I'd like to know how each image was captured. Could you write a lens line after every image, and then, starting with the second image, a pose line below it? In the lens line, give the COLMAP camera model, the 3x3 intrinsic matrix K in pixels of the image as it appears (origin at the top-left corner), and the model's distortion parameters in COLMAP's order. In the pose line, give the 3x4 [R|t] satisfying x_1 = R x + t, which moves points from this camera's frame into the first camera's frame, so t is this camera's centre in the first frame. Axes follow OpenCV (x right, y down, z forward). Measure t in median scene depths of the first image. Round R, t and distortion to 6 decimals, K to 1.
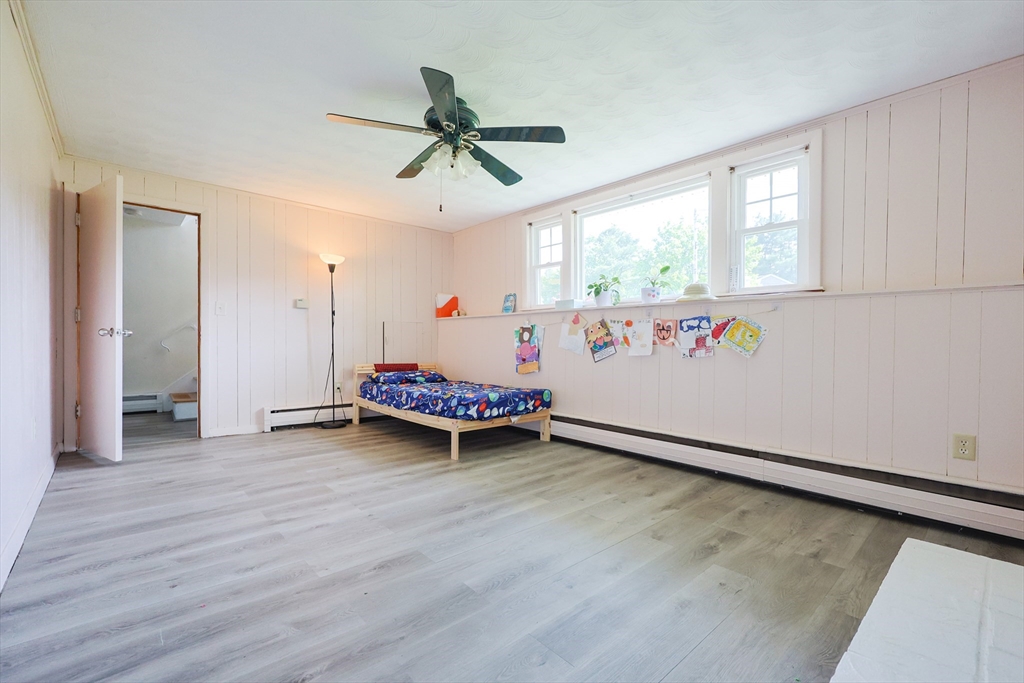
lens RADIAL K [[441.1, 0, 516.8], [0, 441.1, 340.3], [0, 0, 1]] dist [0.001890, -0.000769]
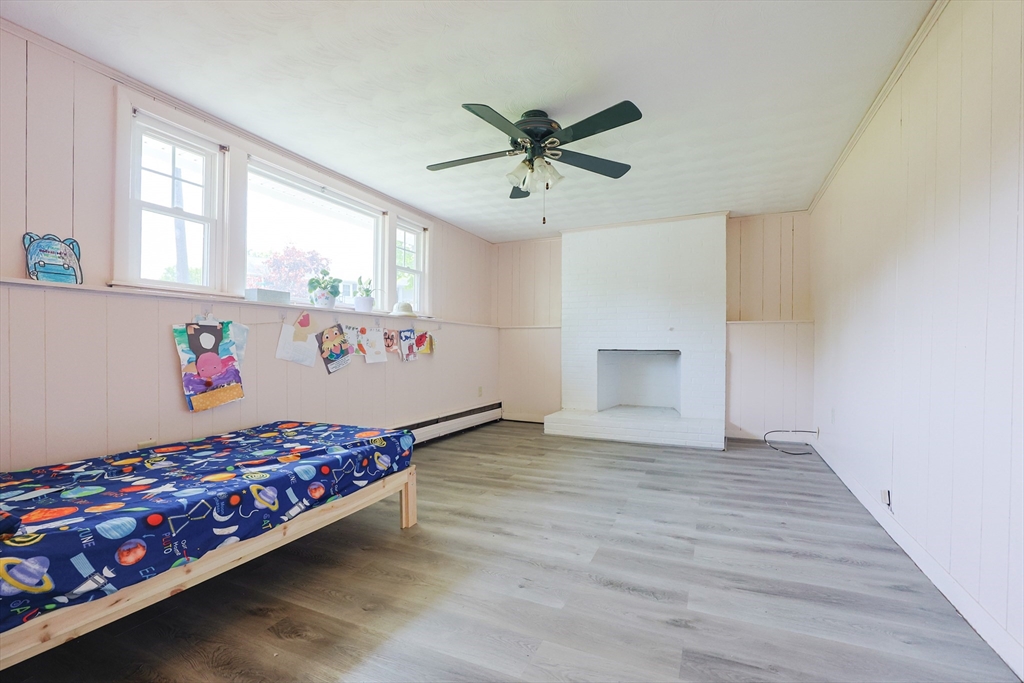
lens RADIAL K [[441.1, 0, 518.9], [0, 441.1, 346.2], [0, 0, 1]] dist [0.001890, -0.000769]
pose [[-0.392273, -0.006277, 0.919828, -0.865607], [-0.008334, 0.999960, 0.003269, -0.010505], [-0.919811, -0.006383, -0.392309, 1.162038]]
